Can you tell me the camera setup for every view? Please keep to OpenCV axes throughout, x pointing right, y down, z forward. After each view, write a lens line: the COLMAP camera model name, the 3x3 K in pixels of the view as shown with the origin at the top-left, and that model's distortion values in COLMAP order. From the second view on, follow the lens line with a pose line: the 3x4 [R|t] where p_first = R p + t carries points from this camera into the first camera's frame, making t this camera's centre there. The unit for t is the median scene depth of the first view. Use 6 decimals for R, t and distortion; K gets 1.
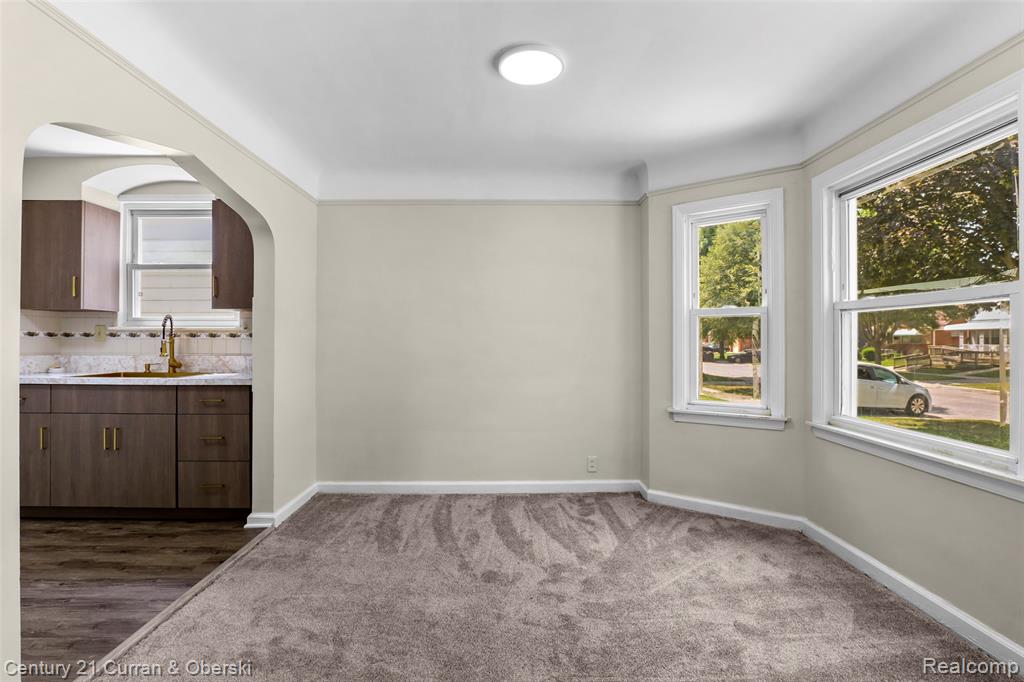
lens RADIAL K [[475.7, 0, 511.0], [0, 475.7, 337.5], [0, 0, 1]] dist [-0.046776, 0.009771]
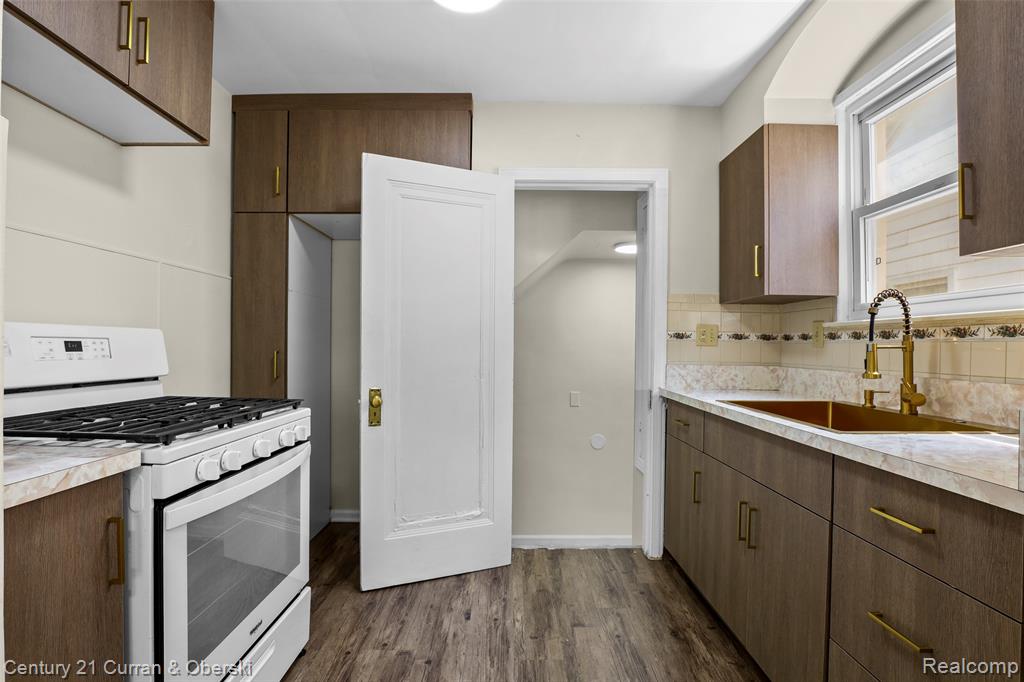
lens RADIAL K [[483.4, 0, 507.1], [0, 483.4, 348.7], [0, 0, 1]] dist [-0.029121, 0.000965]
pose [[-0.015988, 0.003298, -0.999867, -0.248794], [0.000188, 0.999995, 0.003295, 0.008666], [0.999872, -0.000135, -0.015988, 0.604272]]
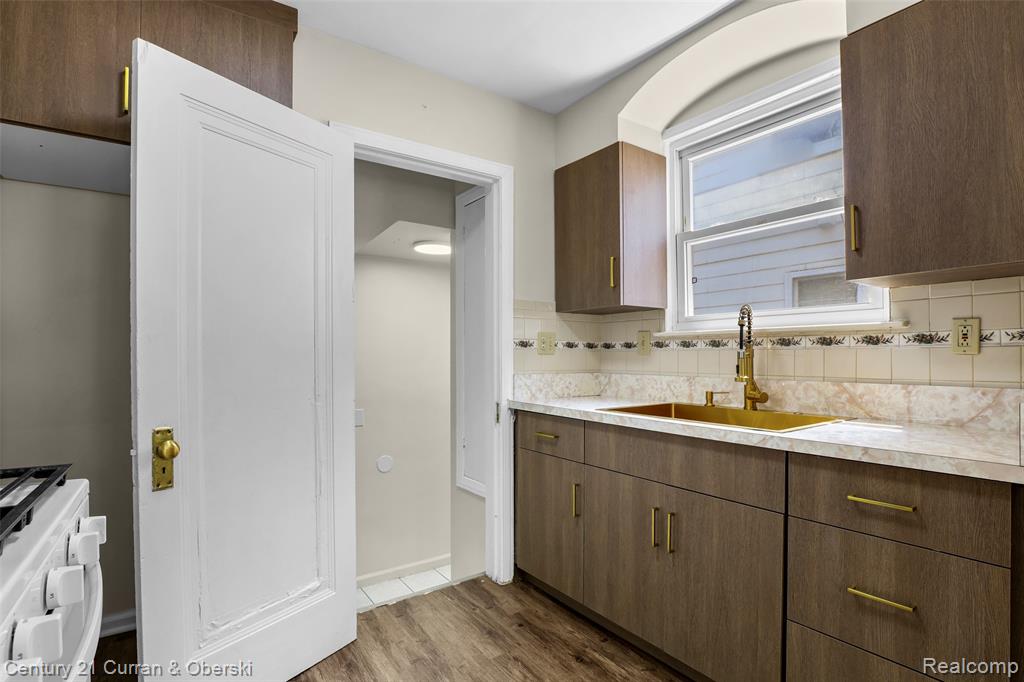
lens RADIAL K [[497.2, 0, 511.2], [0, 497.2, 358.1], [0, 0, 1]] dist [-0.033484, 0.000341]
pose [[0.557149, 0.001013, -0.830412, -0.397280], [0.010146, 0.999916, 0.008027, 0.006037], [0.830350, -0.012898, 0.557092, 0.434207]]
